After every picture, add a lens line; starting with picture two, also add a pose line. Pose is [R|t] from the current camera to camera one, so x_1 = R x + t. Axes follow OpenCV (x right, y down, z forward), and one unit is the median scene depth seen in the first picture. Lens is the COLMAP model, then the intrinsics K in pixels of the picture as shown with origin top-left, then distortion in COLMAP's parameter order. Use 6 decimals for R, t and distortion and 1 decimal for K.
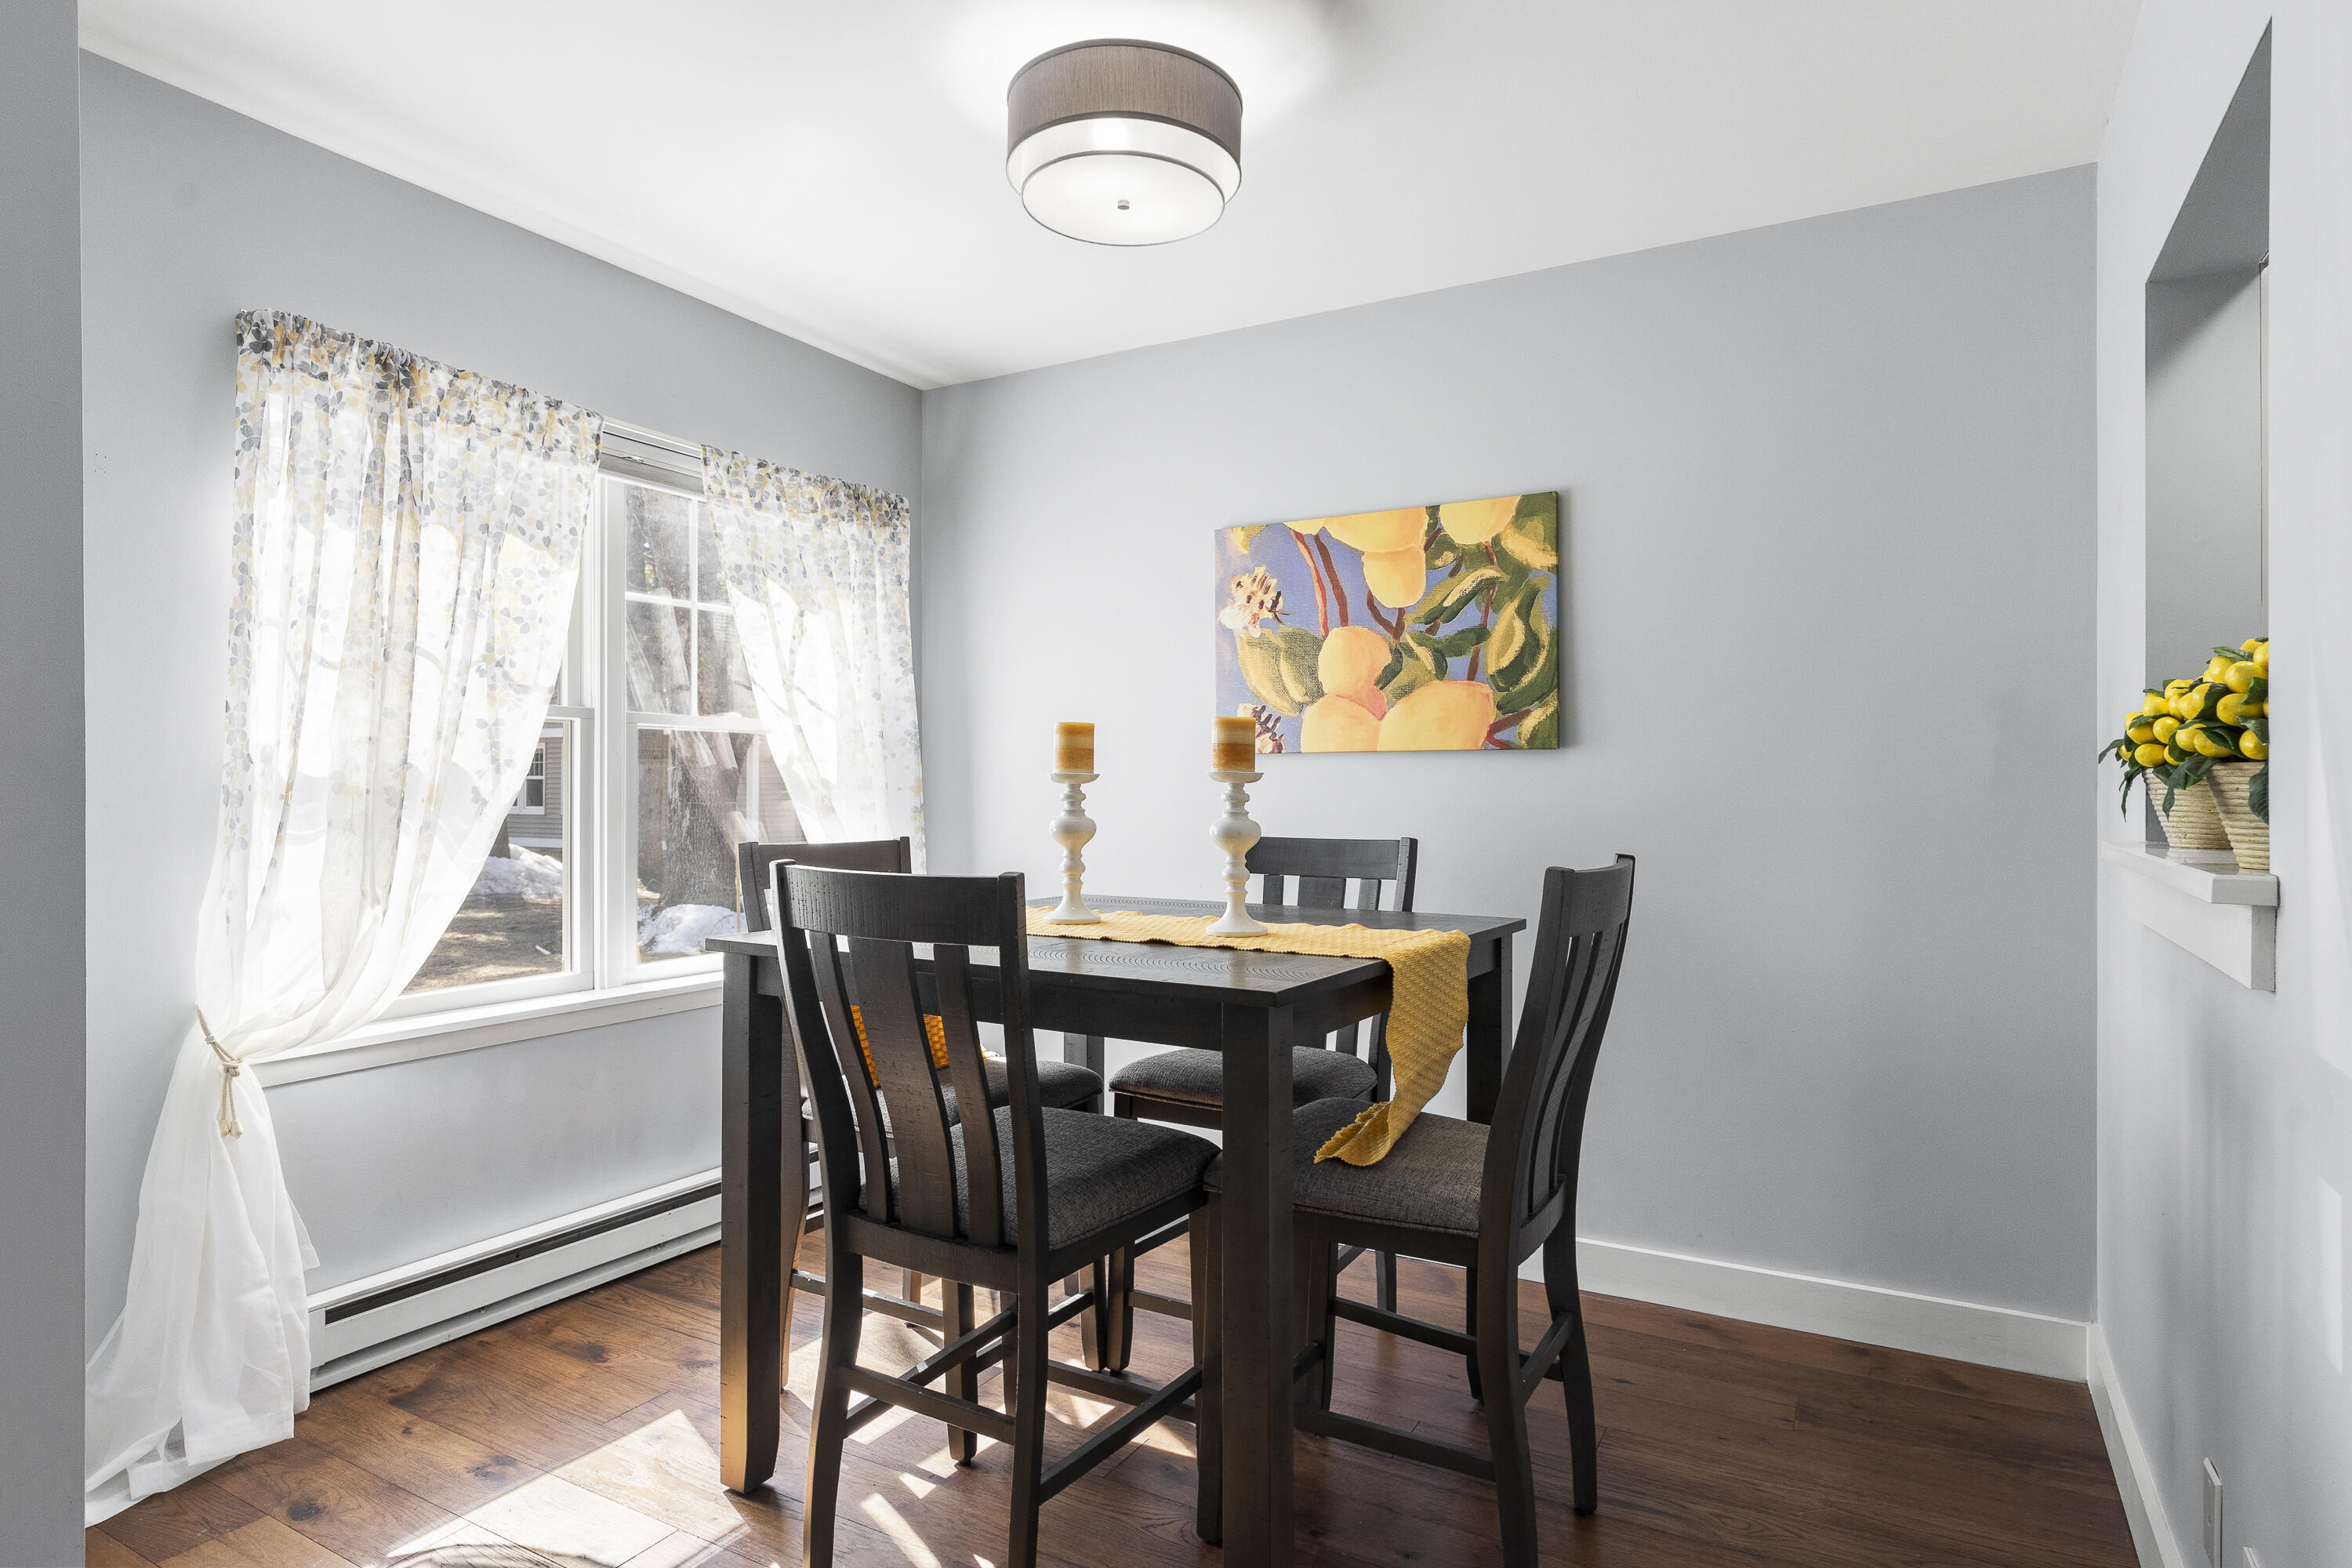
lens RADIAL K [[1282.0, 0, 1176.0], [0, 1282.0, 784.0], [0, 0, 1]] dist [-0.000007, 0.001000]
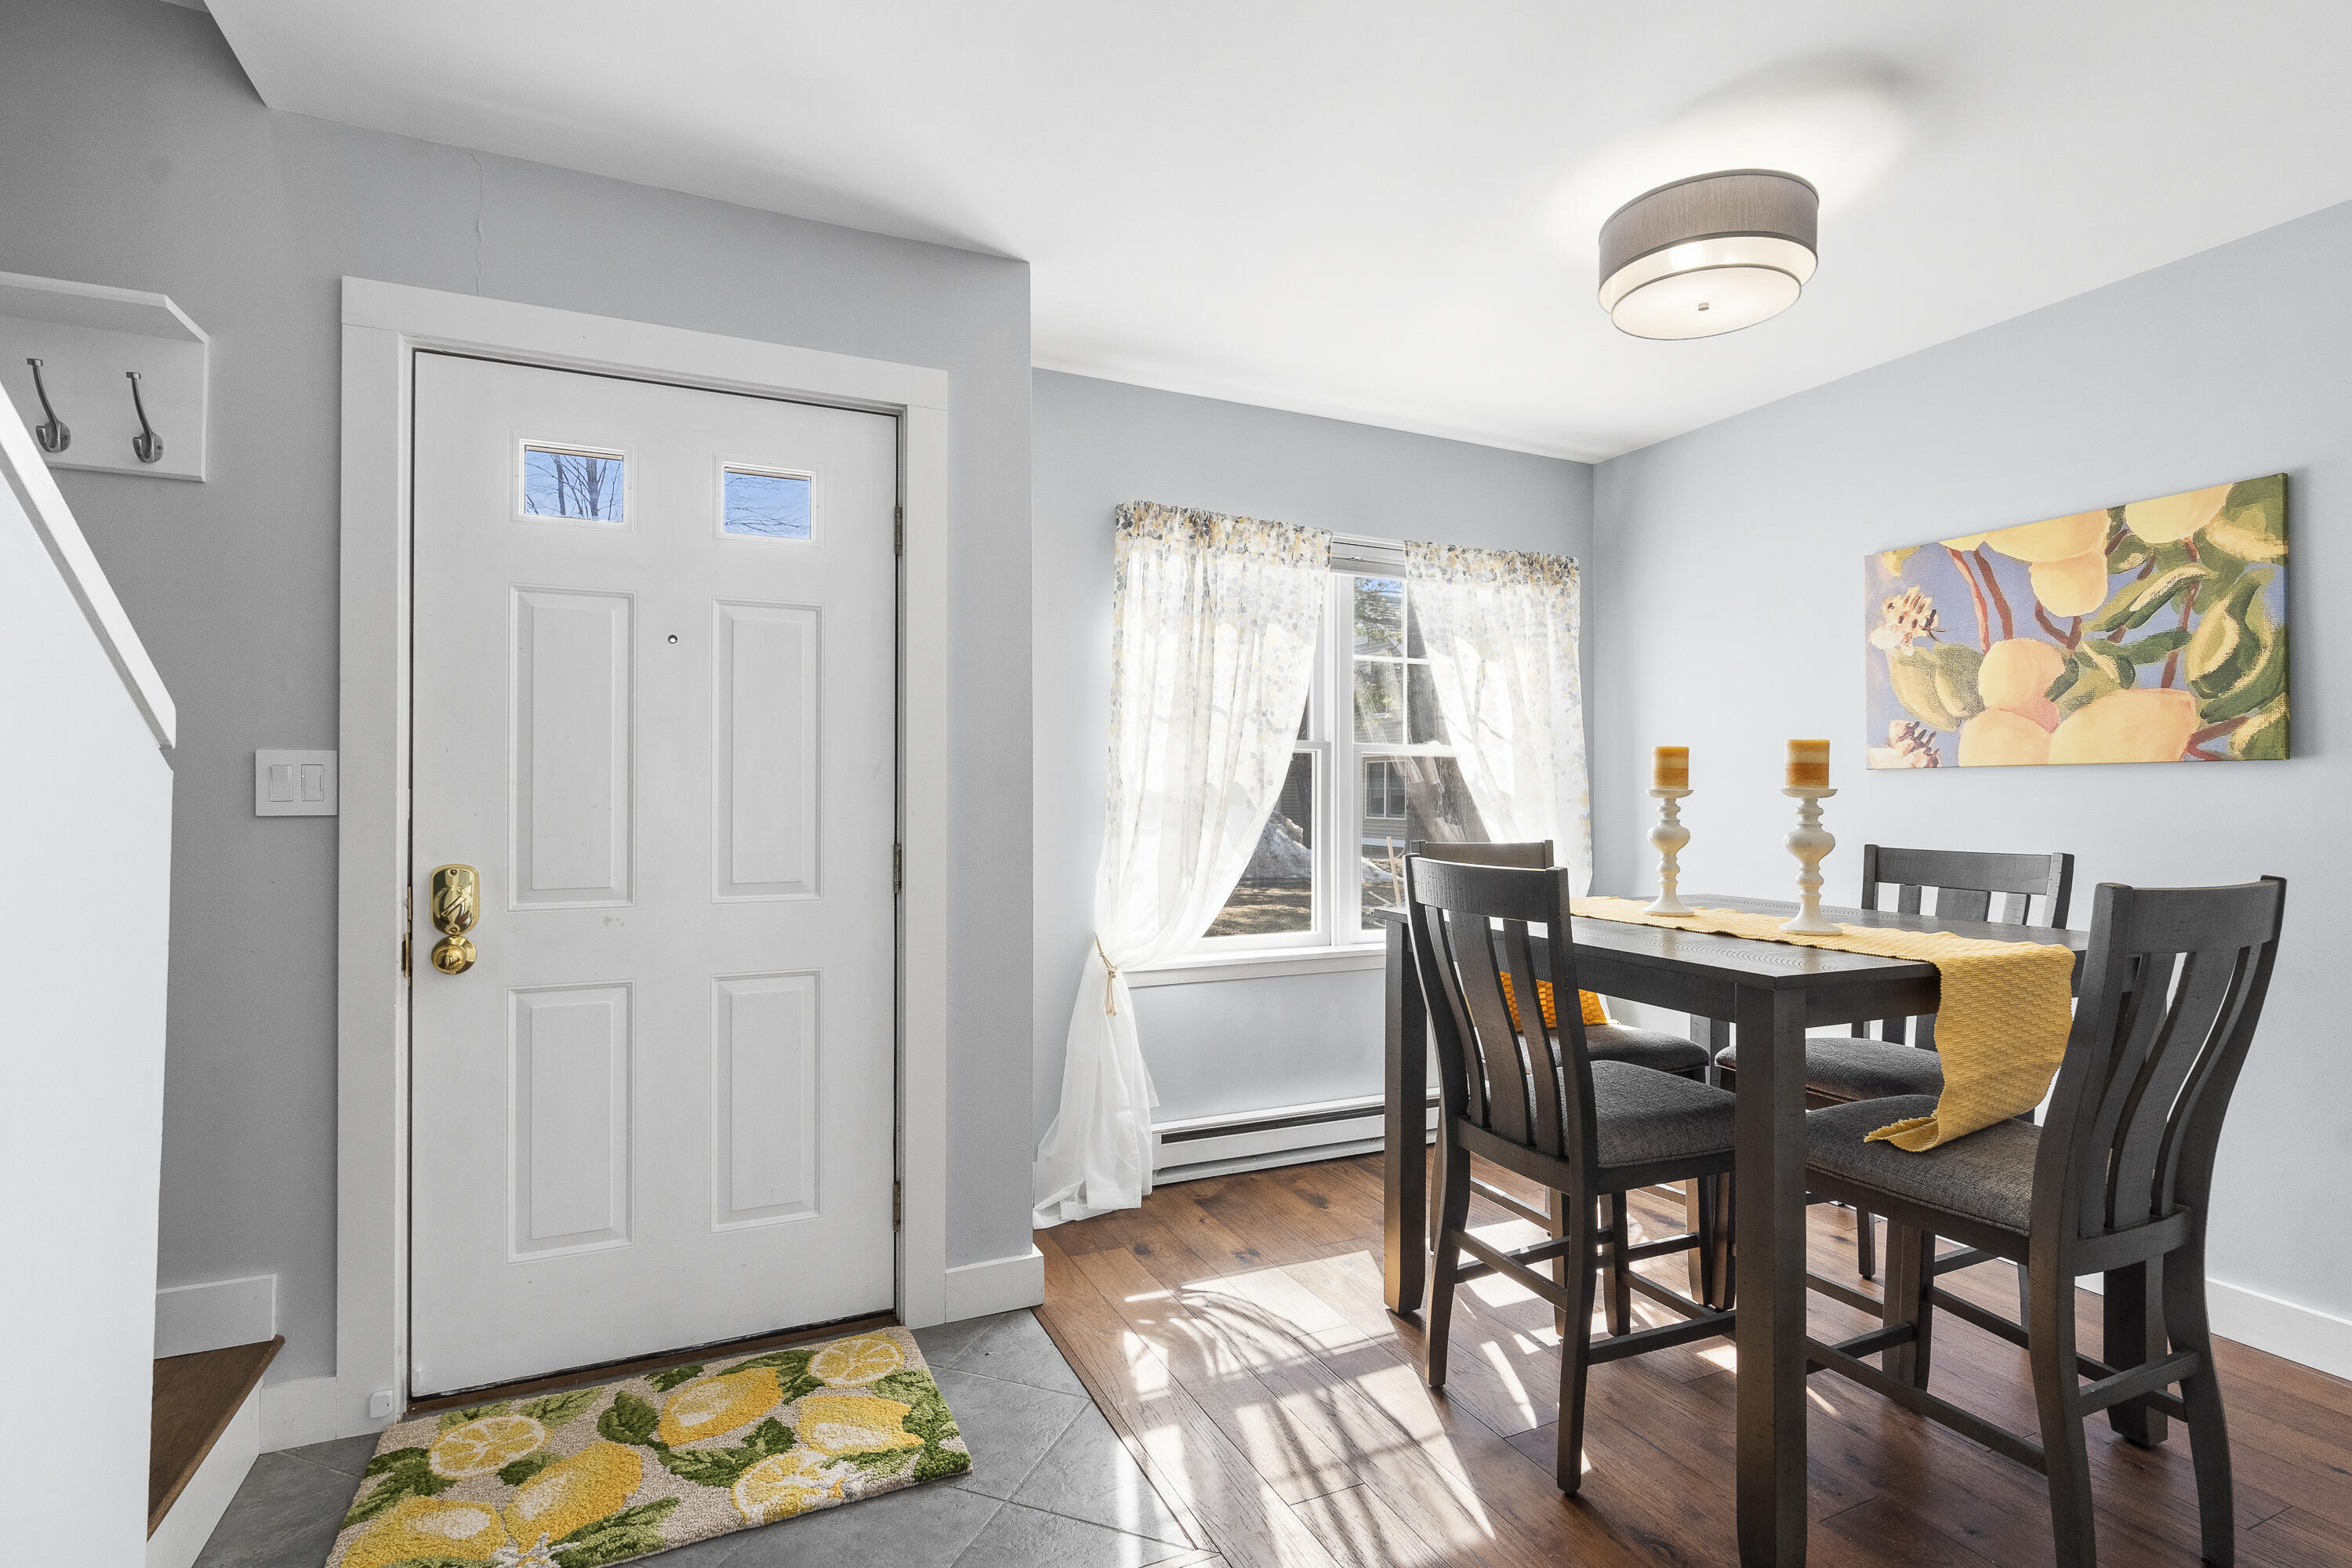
lens RADIAL K [[1118.2, 0, 1197.3], [0, 1118.2, 789.1], [0, 0, 1]] dist [0.001077, 0.001584]
pose [[0.824755, -0.002073, -0.565486, 0.138397], [-0.000533, 0.999990, -0.004443, -0.003587], [0.565490, 0.003965, 0.824746, -0.095651]]
